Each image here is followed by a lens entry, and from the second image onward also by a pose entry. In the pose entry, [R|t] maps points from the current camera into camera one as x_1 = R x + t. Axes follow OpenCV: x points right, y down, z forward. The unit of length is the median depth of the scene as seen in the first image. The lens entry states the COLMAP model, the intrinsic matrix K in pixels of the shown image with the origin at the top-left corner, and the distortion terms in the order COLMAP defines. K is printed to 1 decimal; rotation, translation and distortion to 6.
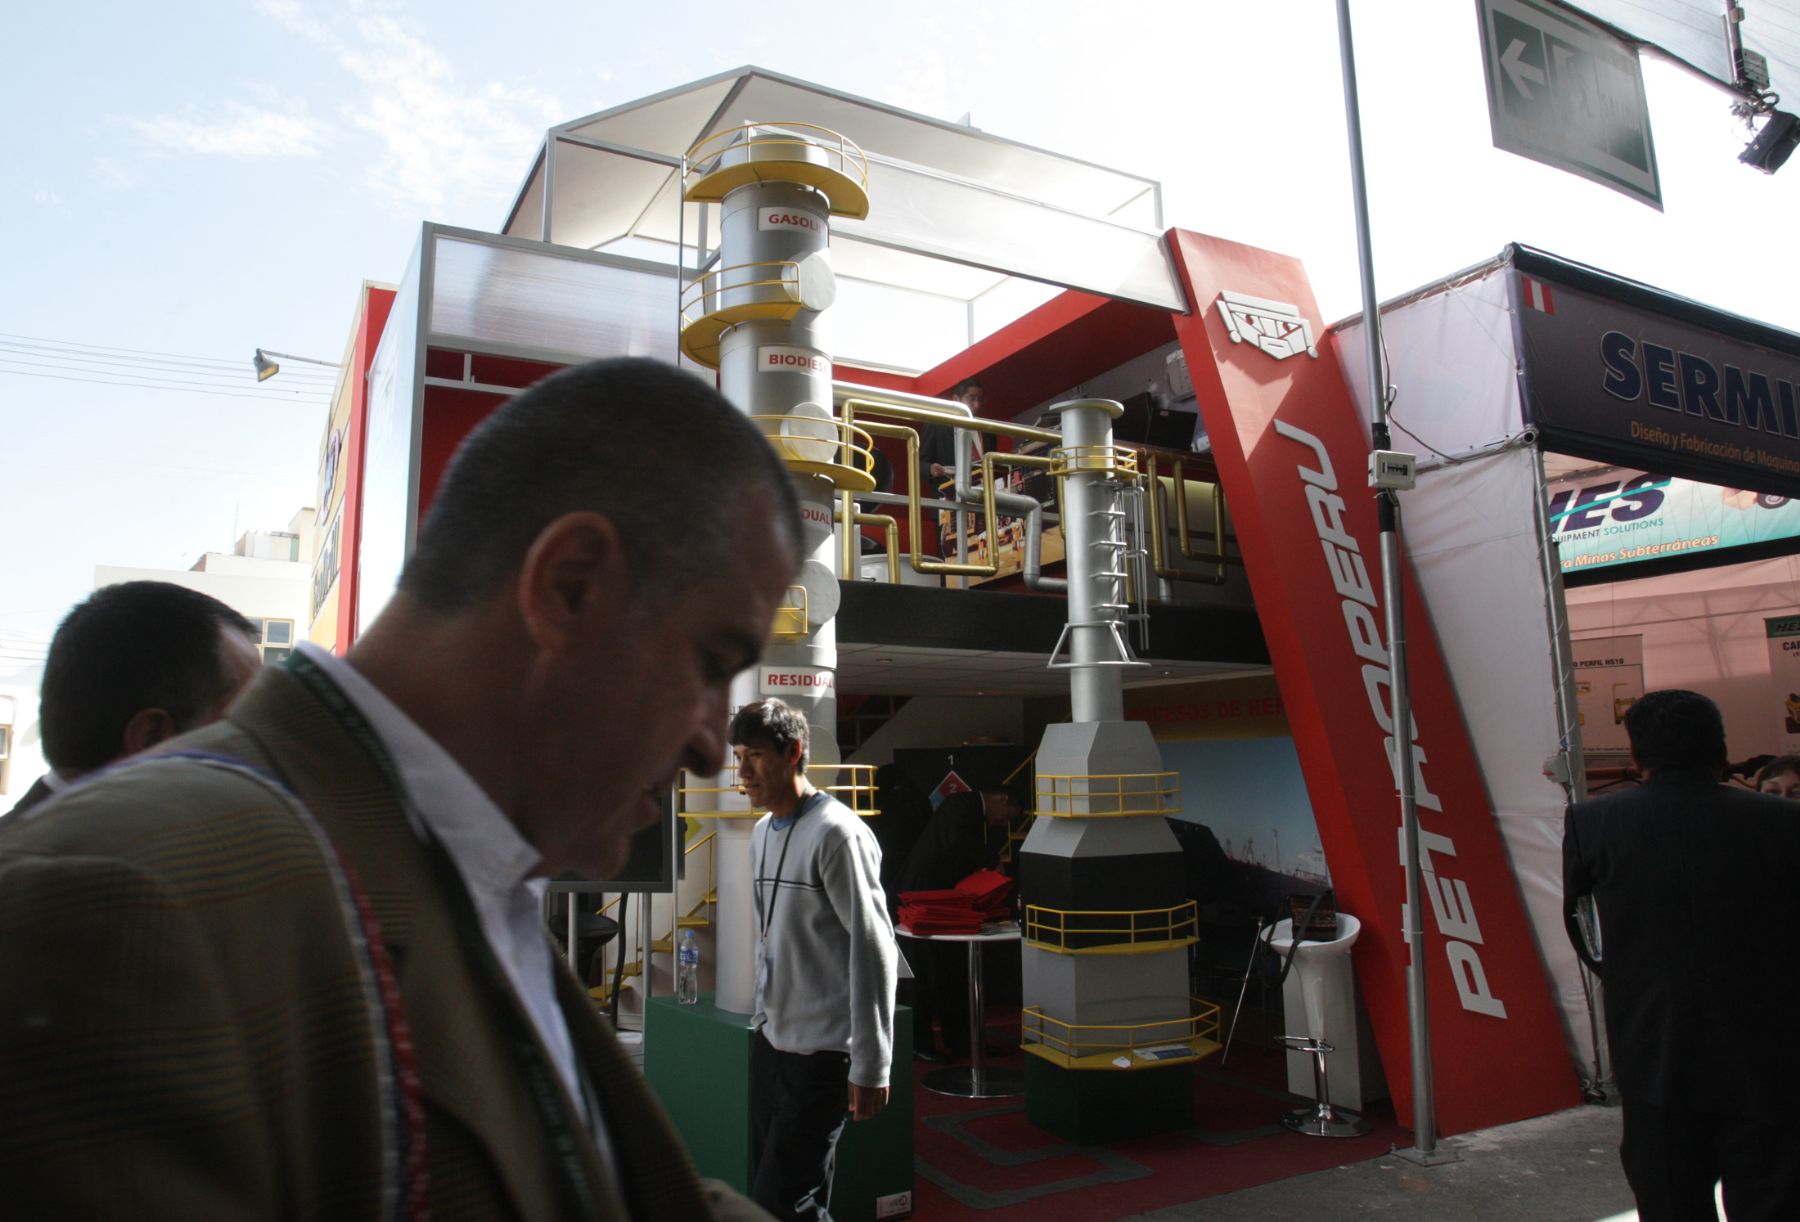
lens RADIAL K [[1249.9, 0, 900.0], [0, 1249.9, 611.0], [0, 0, 1]] dist [-0.048133, 0.001878]
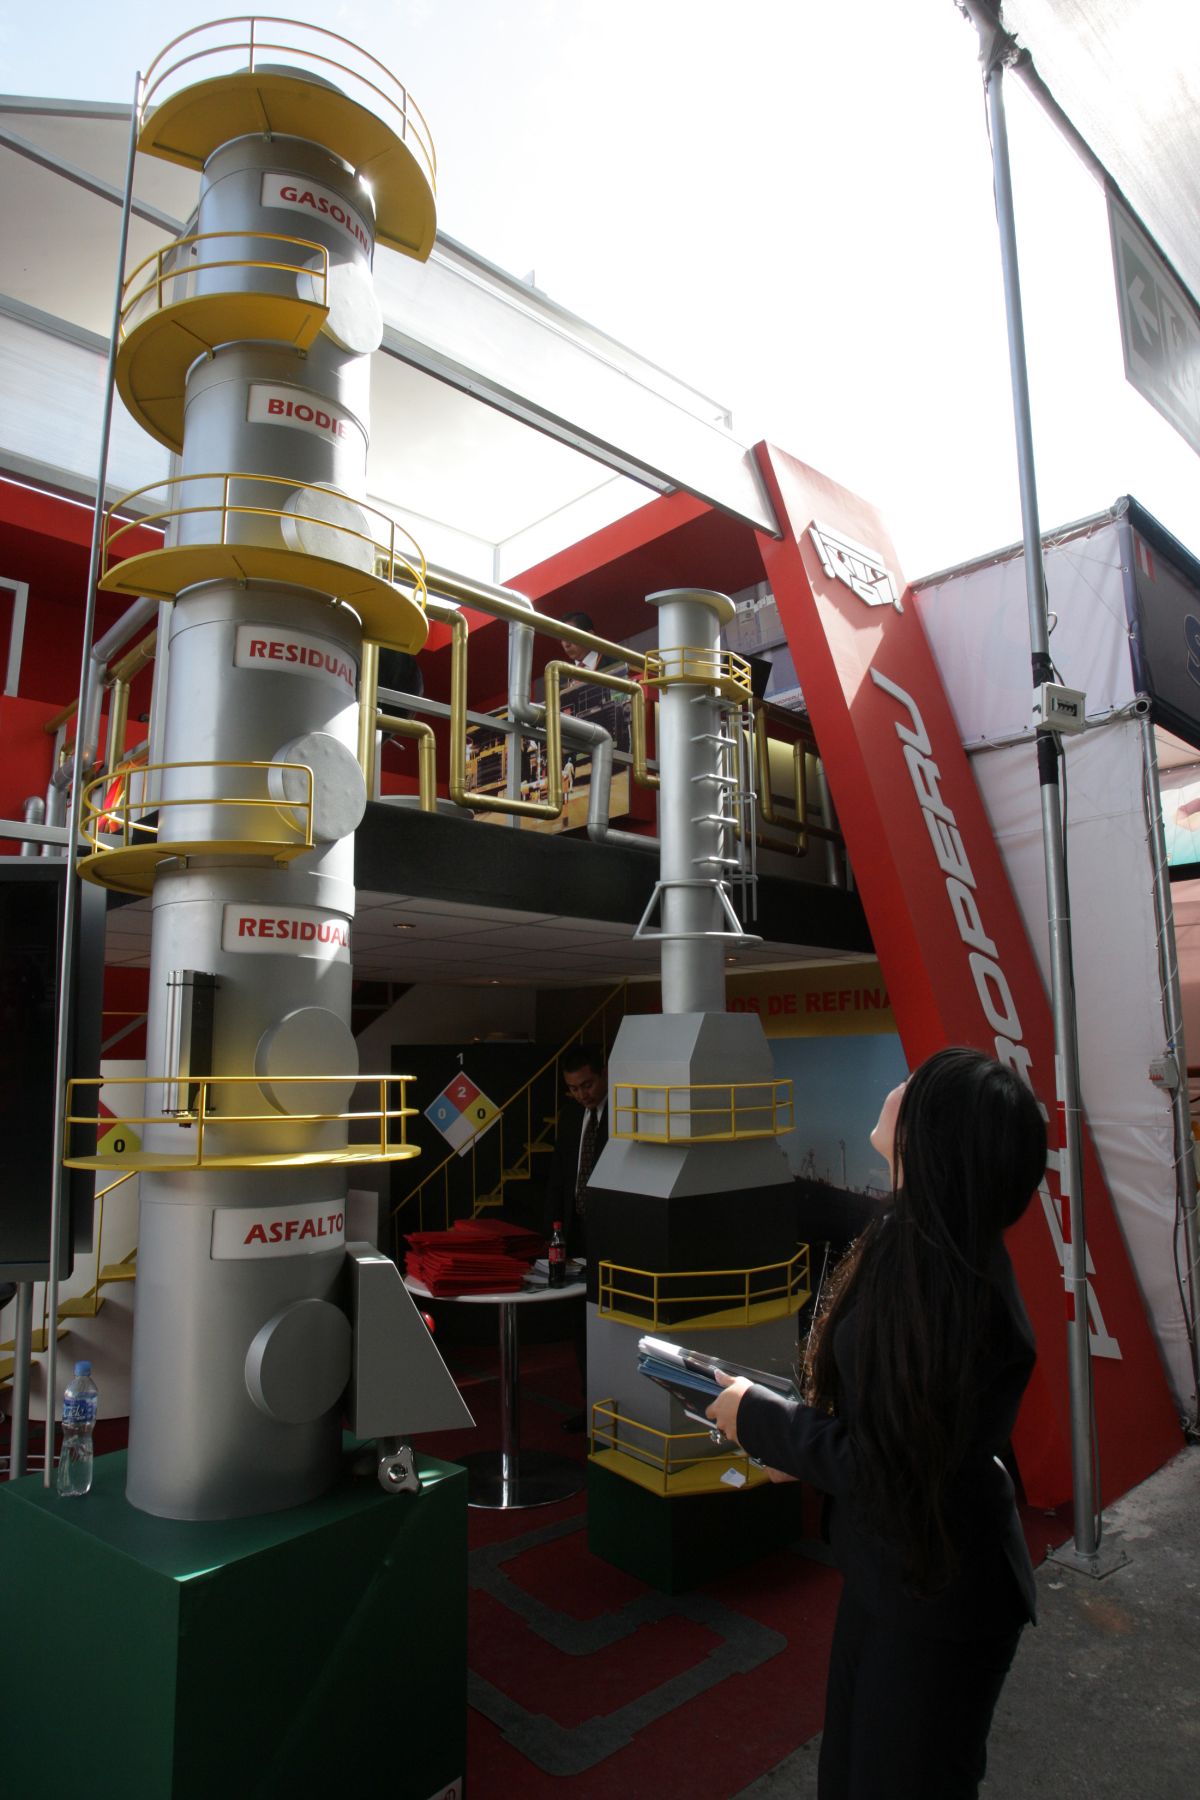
lens RADIAL K [[1045.1, 0, 629.8], [0, 1045.1, 905.2], [0, 0, 1]] dist [-0.088794, 0.059074]
pose [[0.967530, 0.040366, 0.249512, -0.037732], [-0.034619, 0.999026, -0.027377, 0.039404], [-0.250374, 0.017851, 0.967985, 0.370716]]
